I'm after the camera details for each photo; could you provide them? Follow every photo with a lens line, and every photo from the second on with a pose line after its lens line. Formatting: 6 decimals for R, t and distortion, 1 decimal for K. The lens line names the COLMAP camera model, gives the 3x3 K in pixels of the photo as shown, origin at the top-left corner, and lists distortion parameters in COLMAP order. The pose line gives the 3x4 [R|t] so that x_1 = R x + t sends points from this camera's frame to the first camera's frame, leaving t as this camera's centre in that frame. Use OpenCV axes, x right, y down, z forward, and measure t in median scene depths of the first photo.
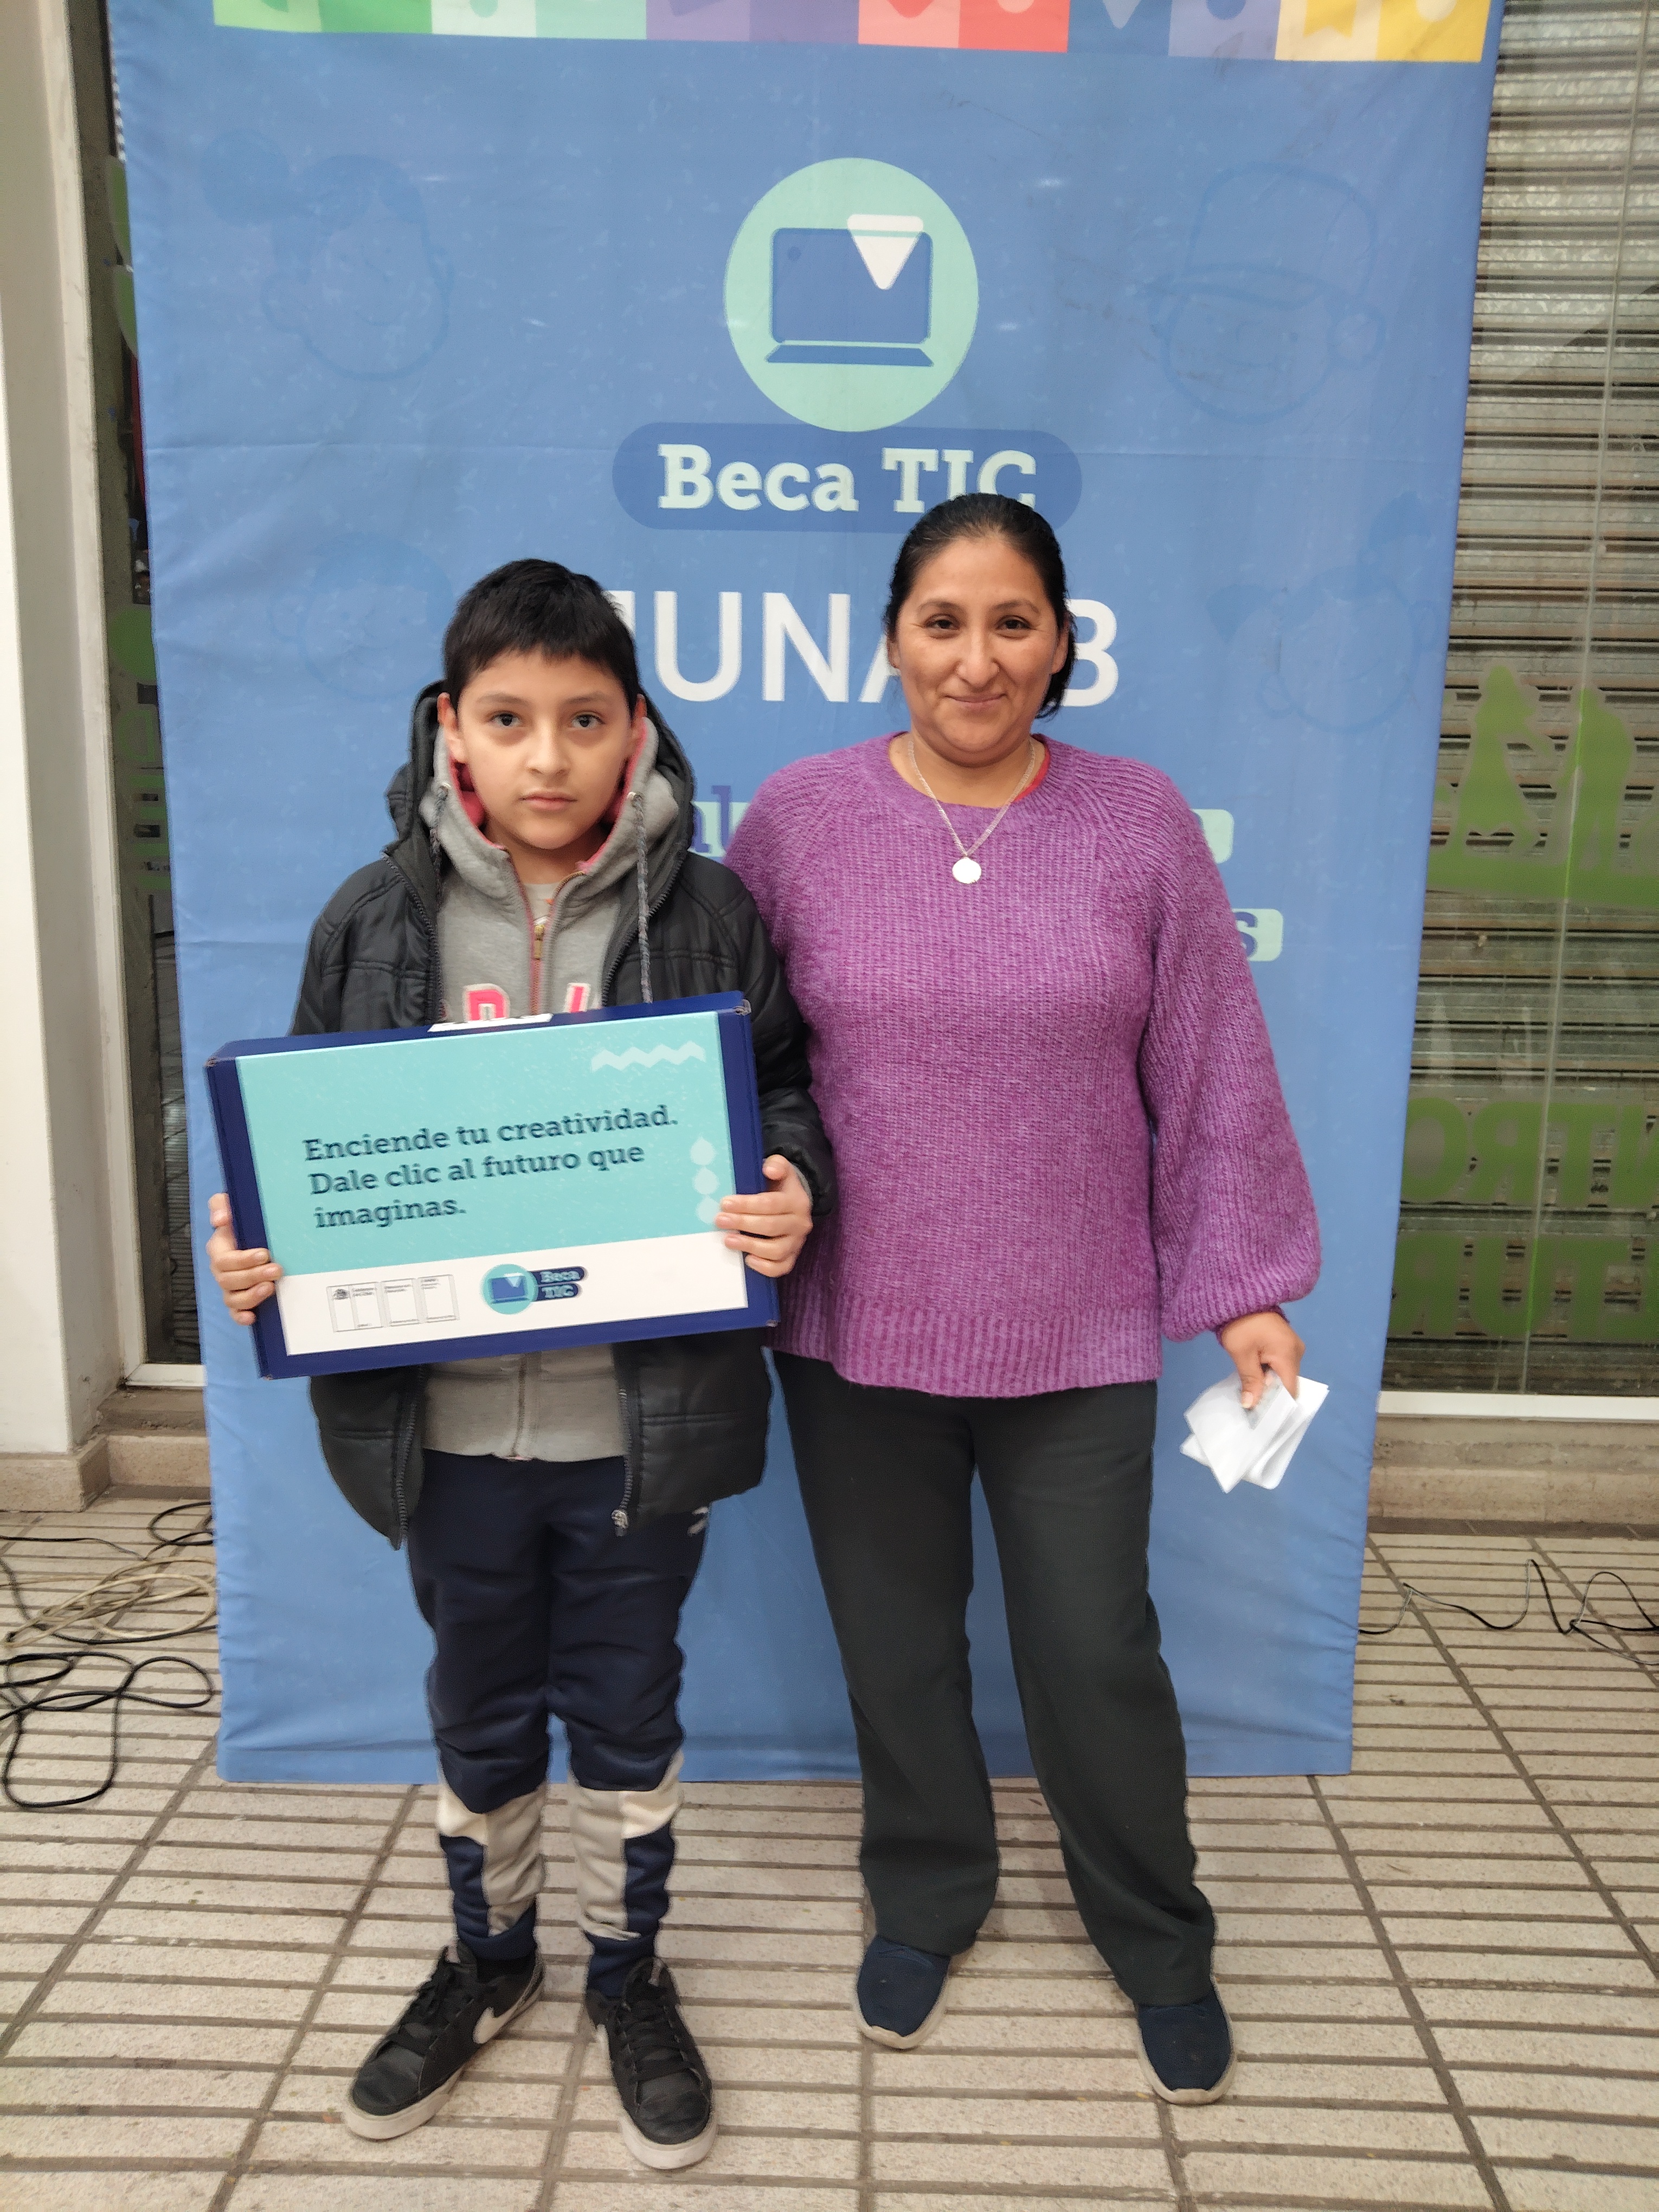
lens RADIAL K [[1675.9, 0, 817.2], [0, 1675.9, 1076.2], [0, 0, 1]] dist [-0.021579, 0.015860]
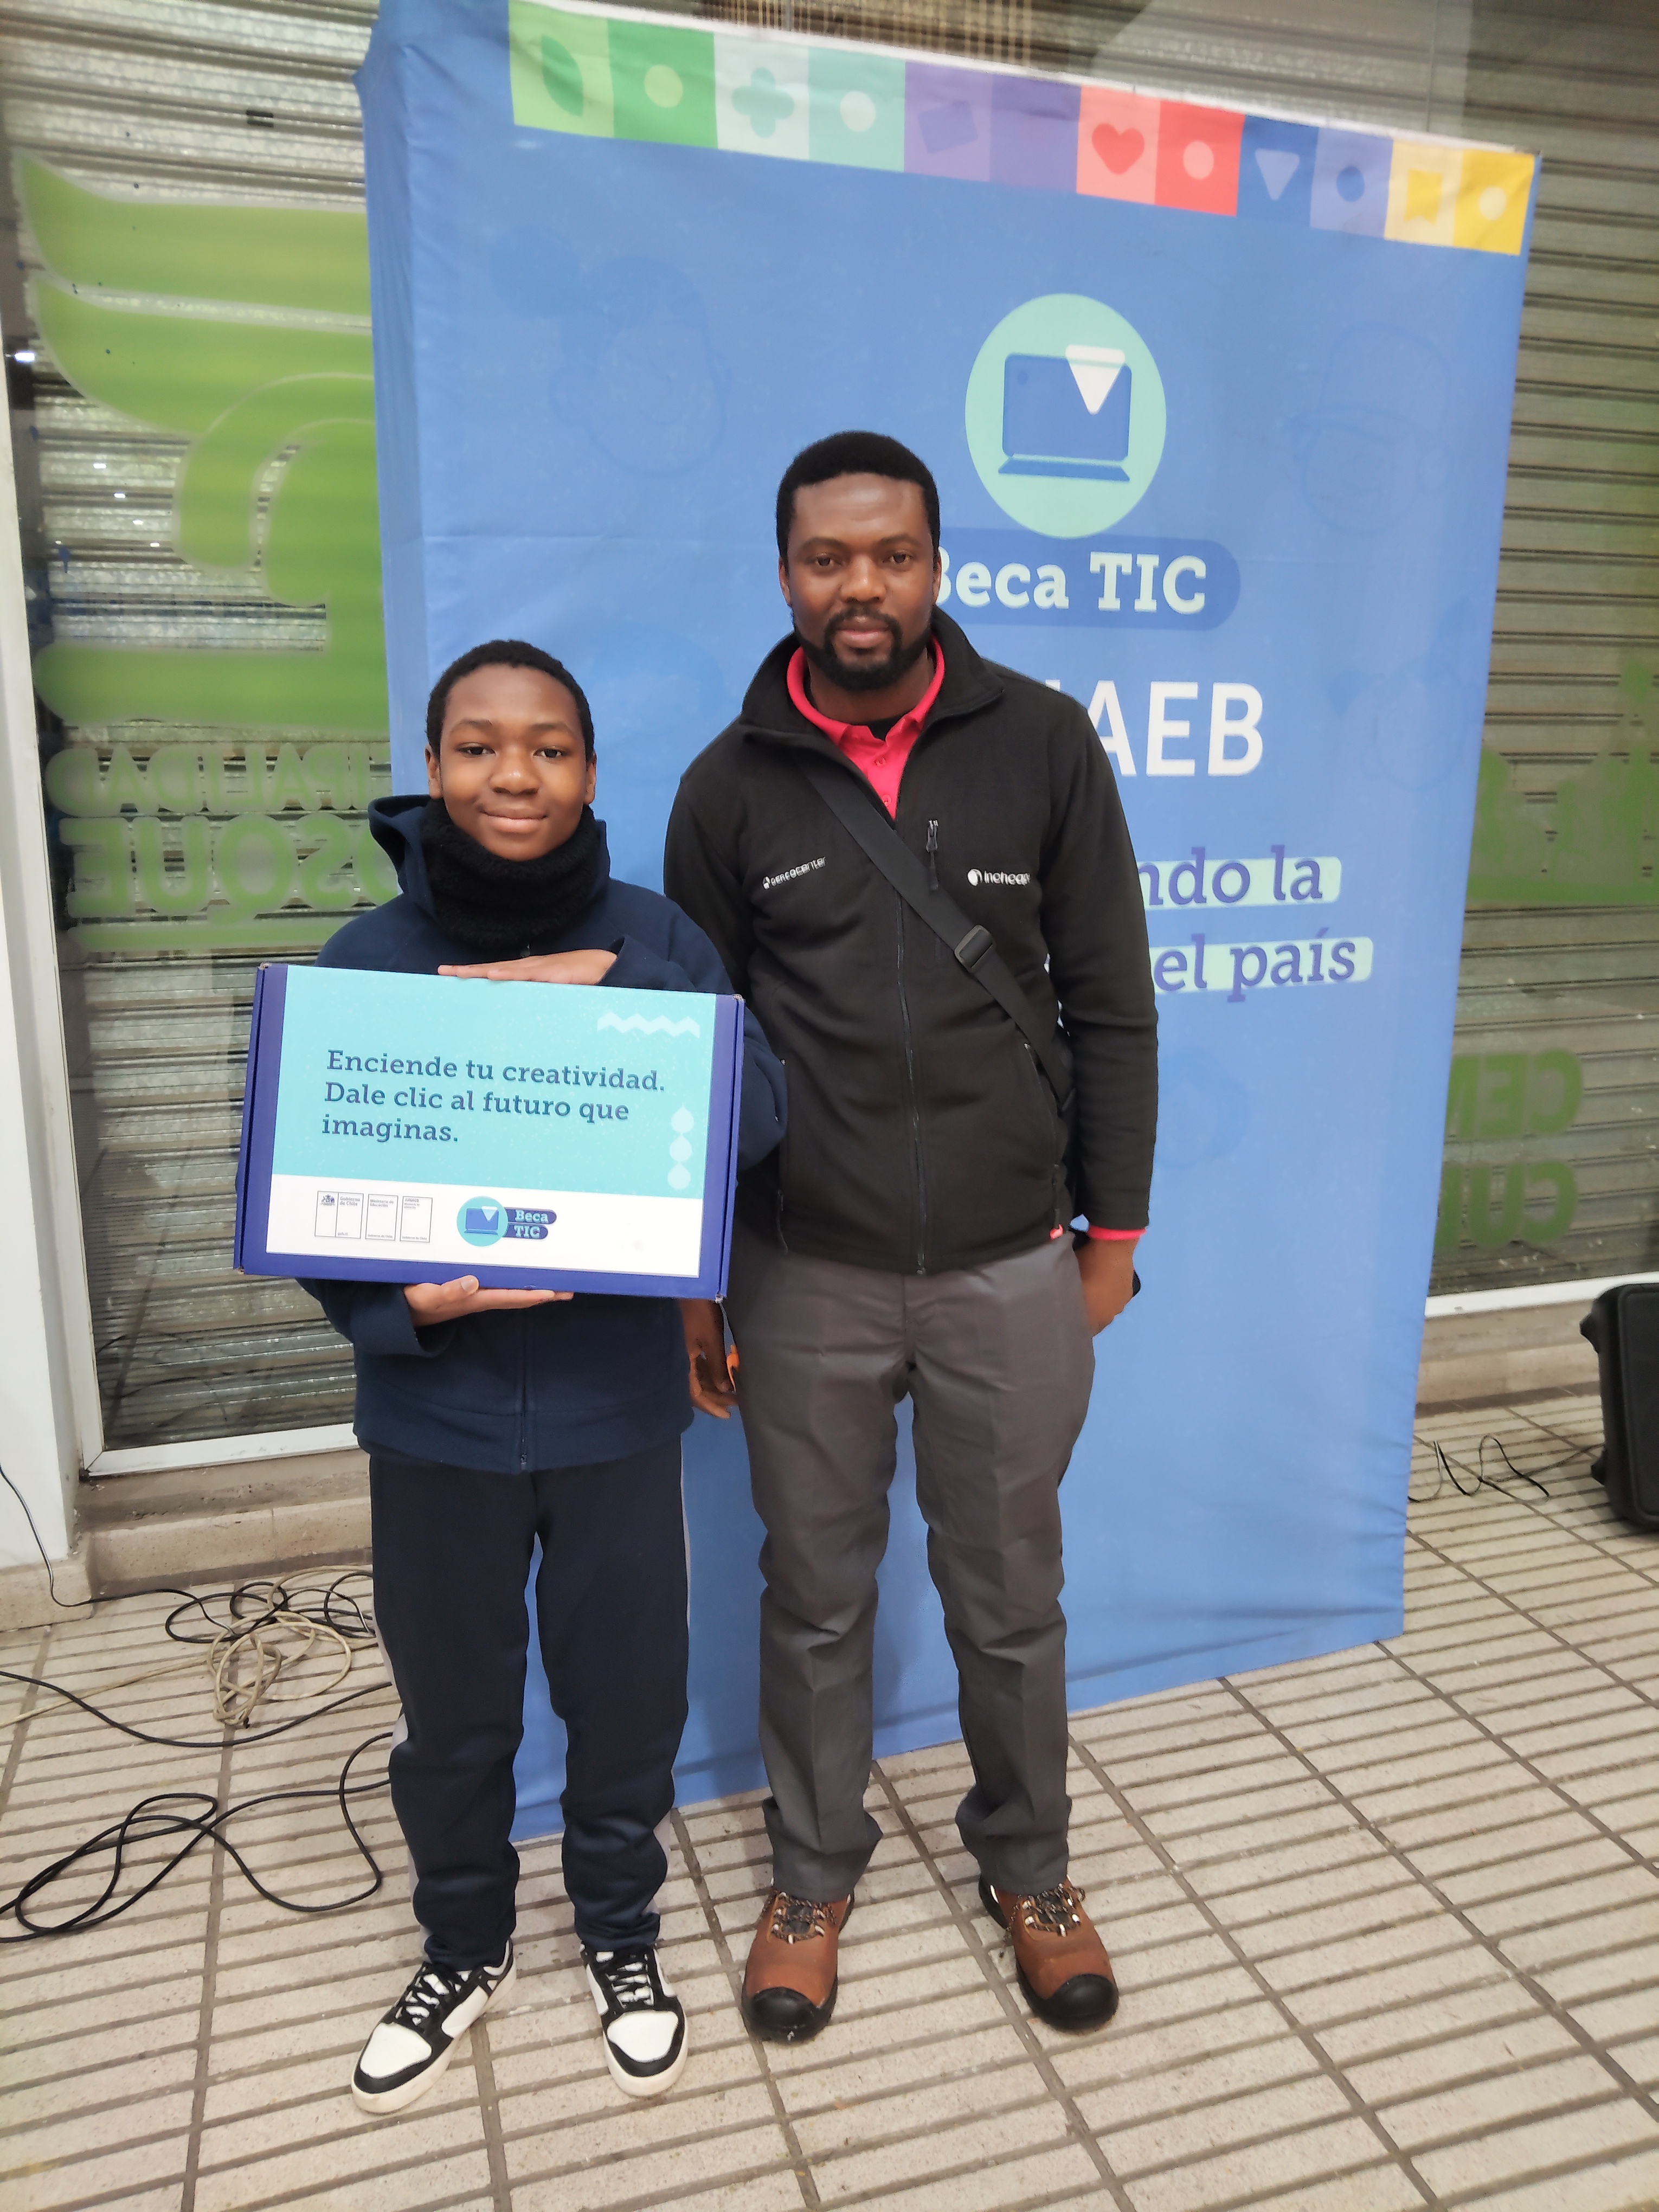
lens RADIAL K [[1675.9, 0, 835.2], [0, 1675.9, 1076.3], [0, 0, 1]] dist [-0.021579, 0.015860]
pose [[0.944228, -0.077235, 0.320107, -0.508192], [0.067766, 0.996873, 0.040634, -0.079829], [-0.322245, -0.016675, 0.946509, -0.020644]]
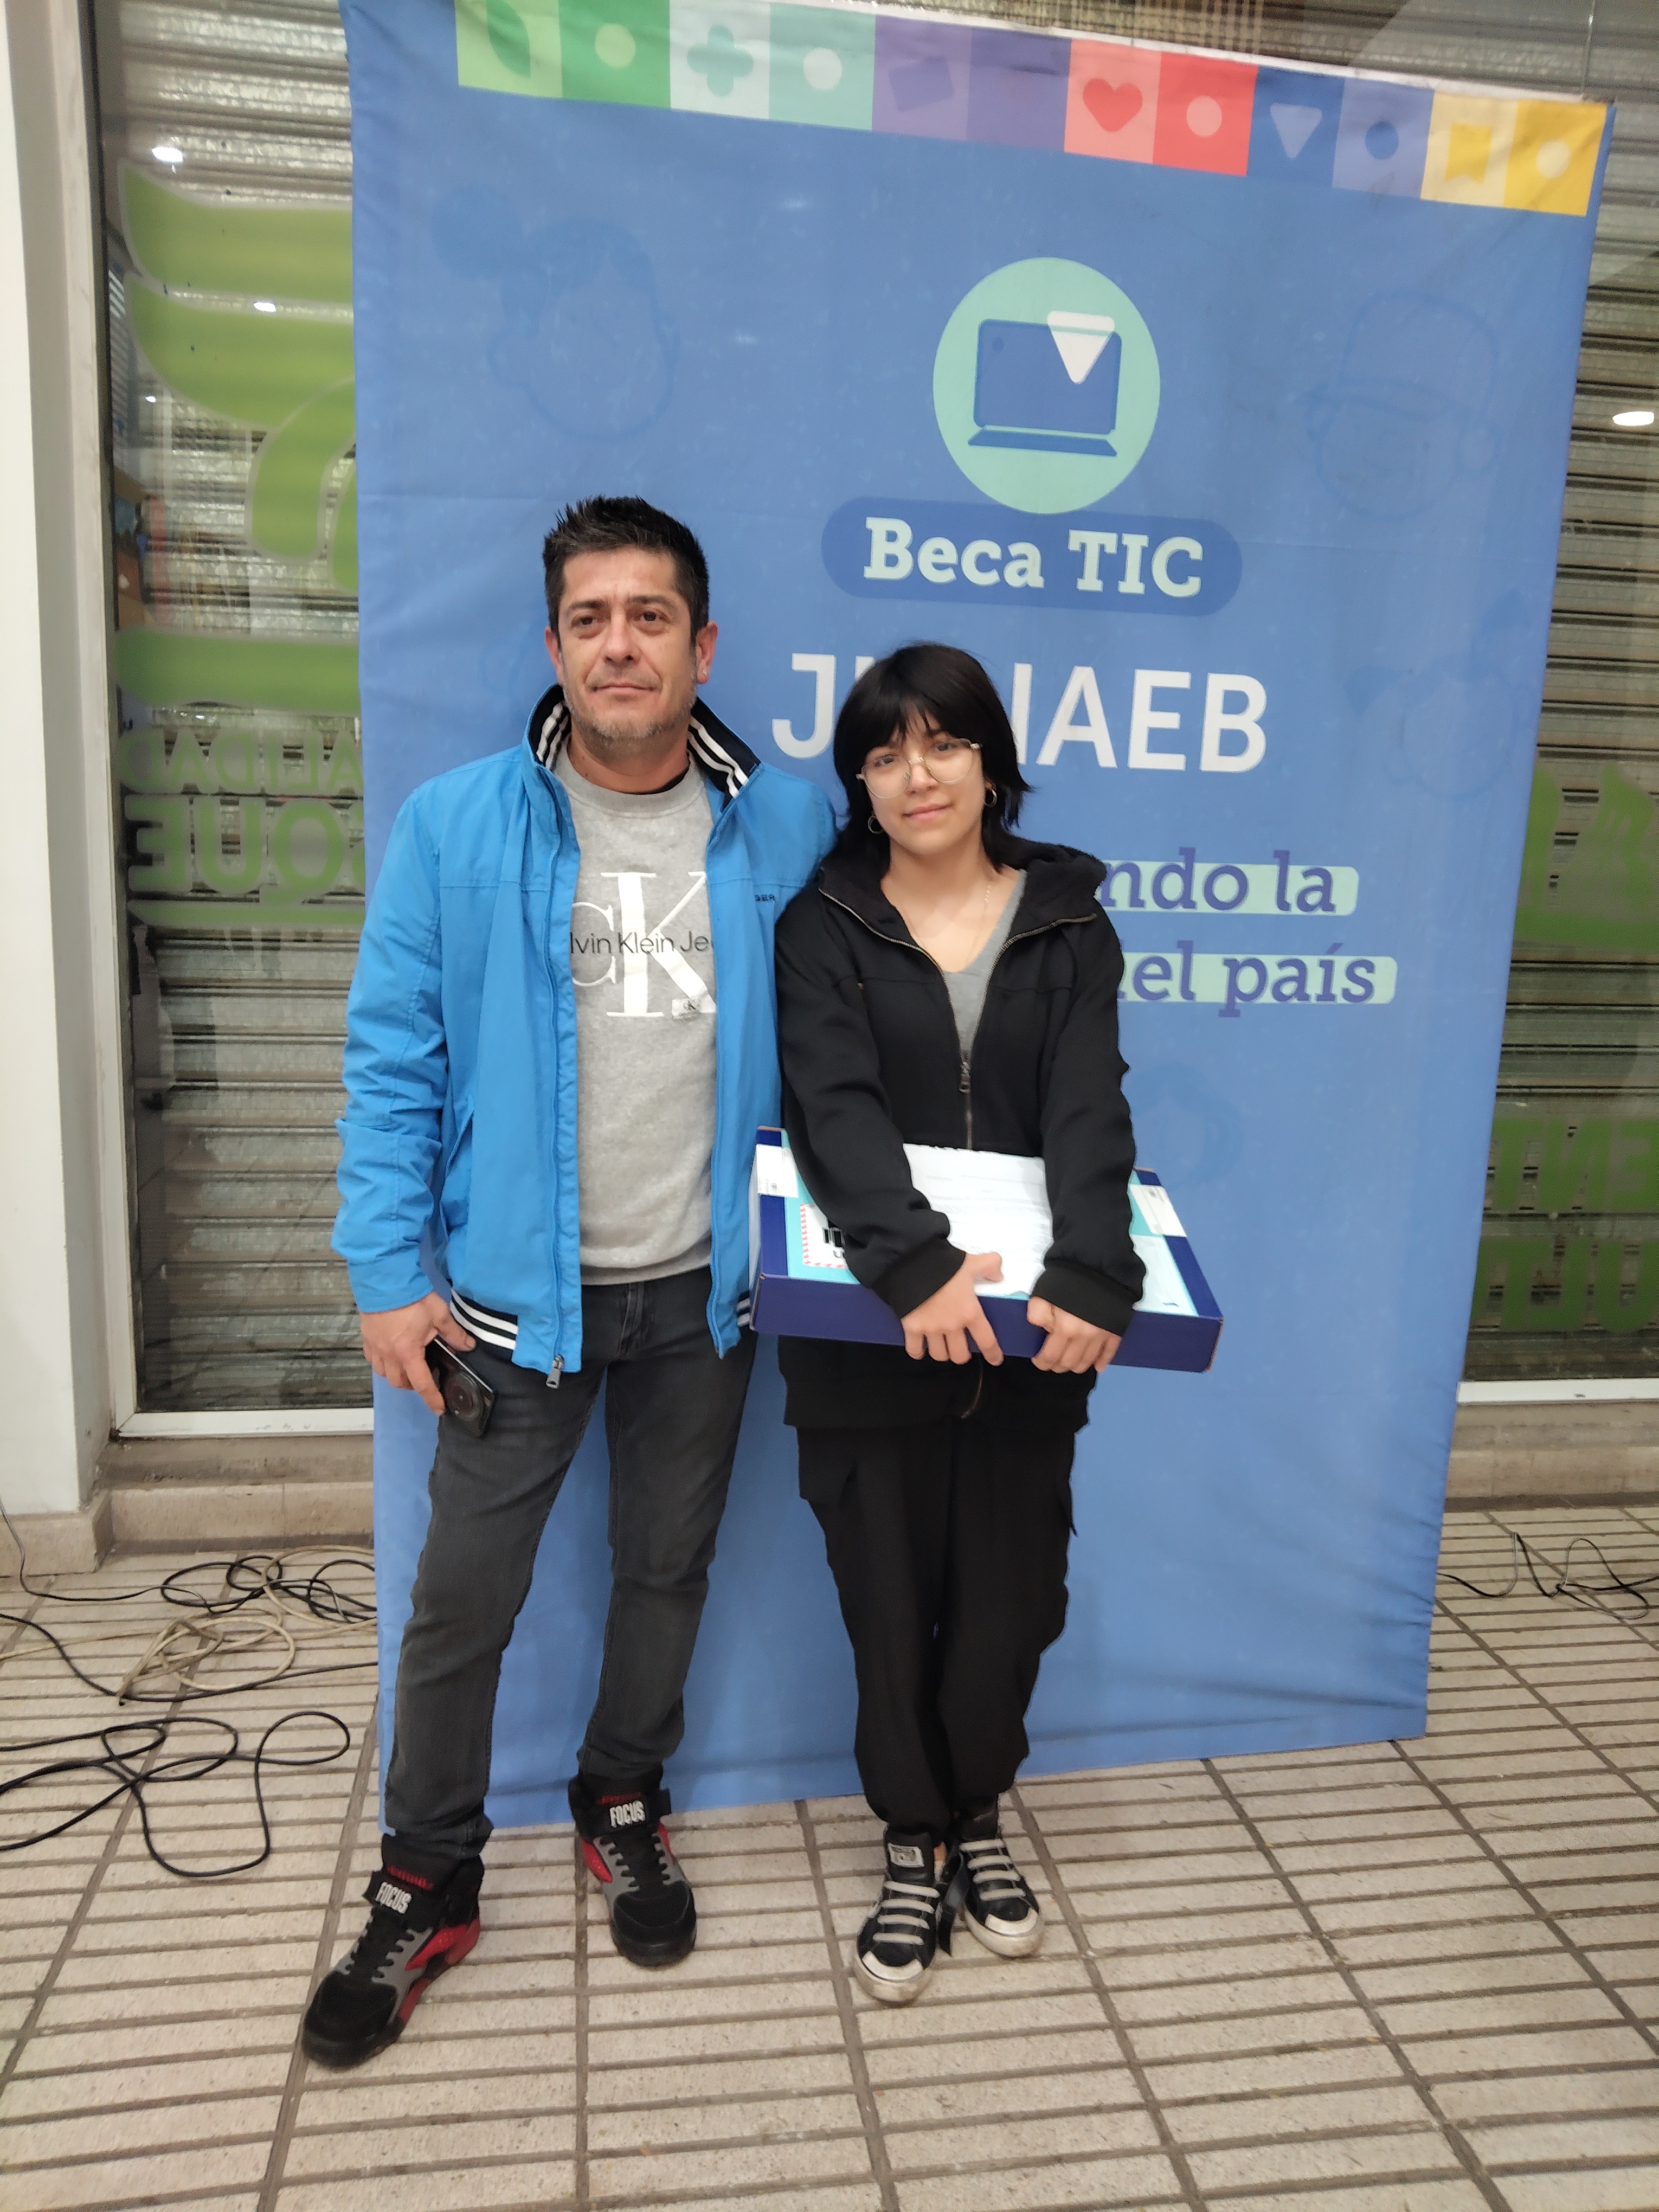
lens RADIAL K [[1675.9, 0, 828.3], [0, 1675.9, 1074.3], [0, 0, 1]] dist [-0.021579, 0.015860]
pose [[0.984313, -0.011983, 0.176025, -0.303355], [0.012430, 0.999922, -0.001433, -0.027629], [-0.175994, 0.003599, 0.984385, -0.023597]]
